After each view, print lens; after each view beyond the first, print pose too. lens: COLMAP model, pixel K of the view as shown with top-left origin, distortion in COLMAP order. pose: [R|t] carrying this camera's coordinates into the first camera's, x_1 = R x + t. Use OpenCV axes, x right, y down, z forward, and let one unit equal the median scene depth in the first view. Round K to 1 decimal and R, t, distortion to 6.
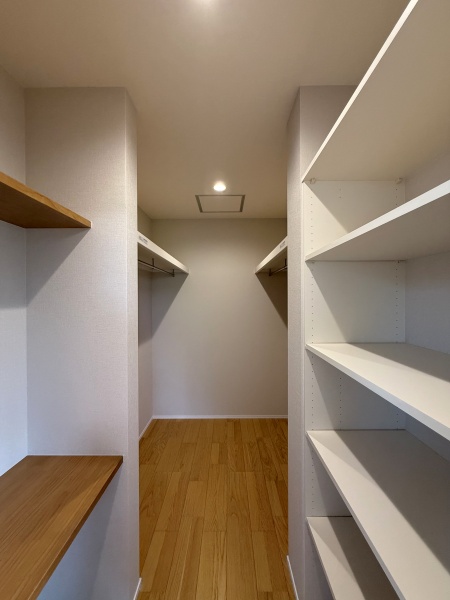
lens RADIAL K [[241.4, 0, 230.0], [0, 241.4, 299.0], [0, 0, 1]] dist [-0.000406, 0.000178]
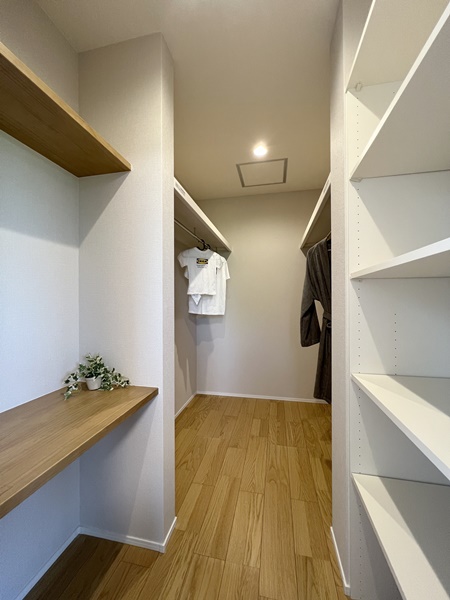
lens RADIAL K [[240.9, 0, 226.8], [0, 240.9, 298.4], [0, 0, 1]] dist [-0.002771, -0.000207]
pose [[0.978084, -0.000131, -0.208212, 0.036891], [-0.000643, 0.999993, -0.003650, 0.182352], [0.208211, 0.003704, 0.978077, 0.039597]]
